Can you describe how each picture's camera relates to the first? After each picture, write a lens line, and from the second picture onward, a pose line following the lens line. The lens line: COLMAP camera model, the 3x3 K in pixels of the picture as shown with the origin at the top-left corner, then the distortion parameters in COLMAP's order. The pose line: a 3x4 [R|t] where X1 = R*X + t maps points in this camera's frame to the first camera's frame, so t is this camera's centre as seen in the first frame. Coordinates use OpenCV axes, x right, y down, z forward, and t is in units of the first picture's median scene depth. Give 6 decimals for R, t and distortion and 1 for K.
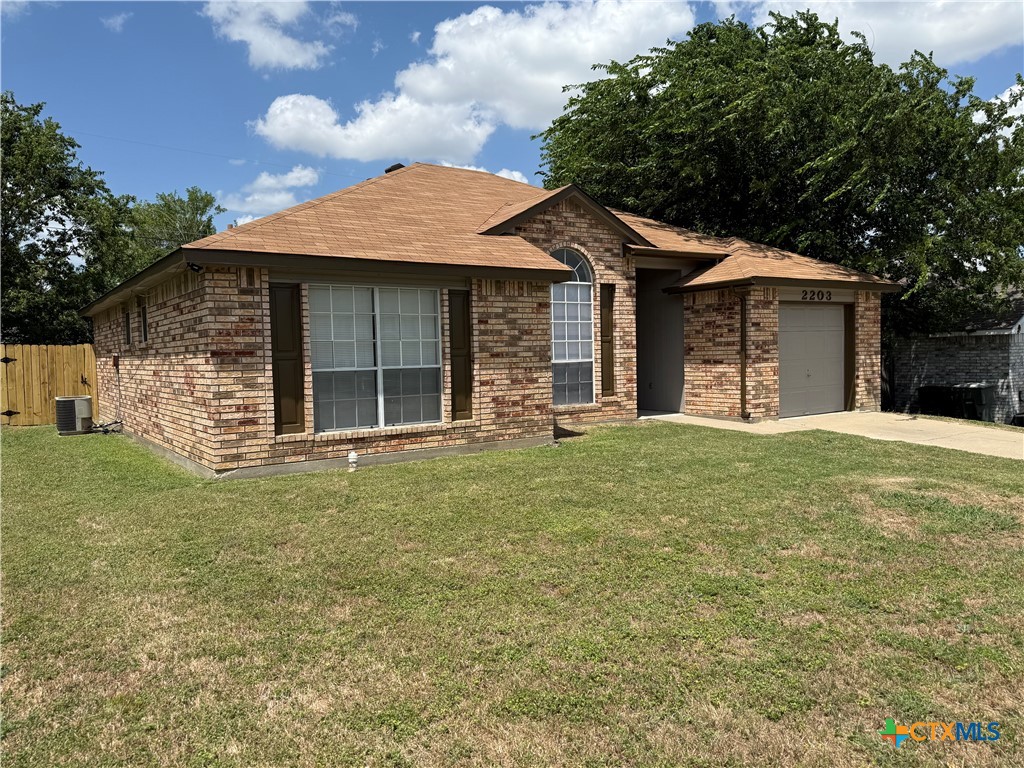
lens RADIAL K [[762.2, 0, 513.7], [0, 762.2, 382.0], [0, 0, 1]] dist [0.152554, -0.302078]
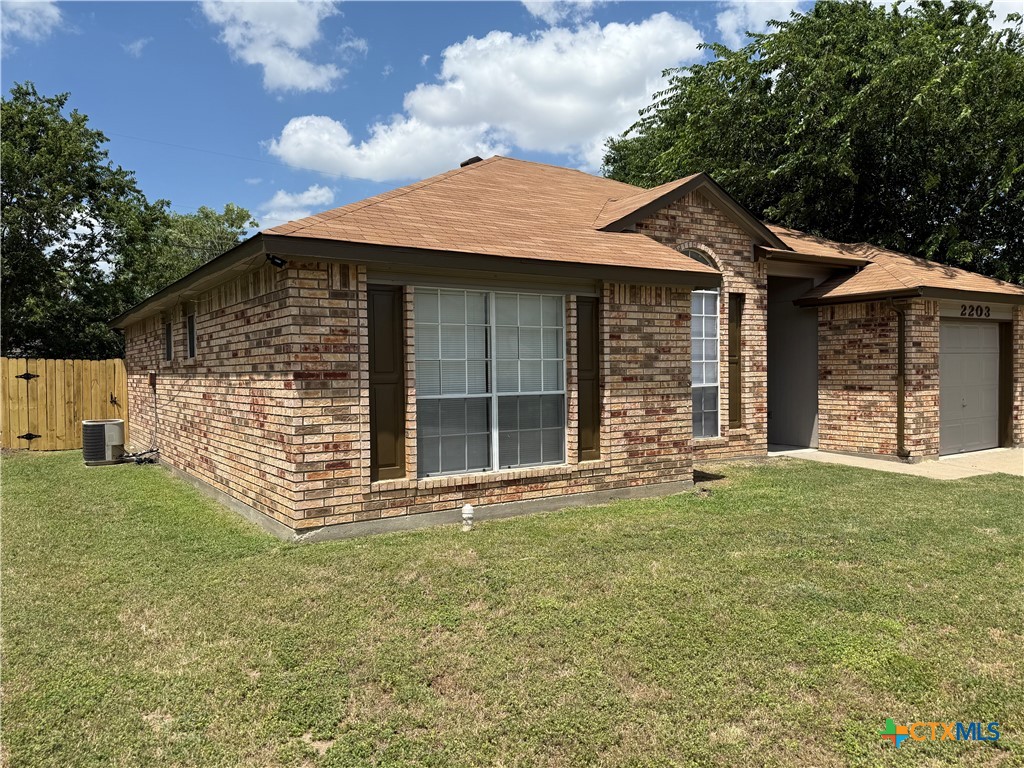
lens RADIAL K [[761.5, 0, 512.0], [0, 761.5, 384.0], [0, 0, 1]] dist [0.175141, -0.387460]
pose [[0.999699, 0.011420, -0.021728, -0.128054], [-0.011861, 0.999724, -0.020295, -0.012309], [0.021490, 0.020546, 0.999558, 0.199160]]
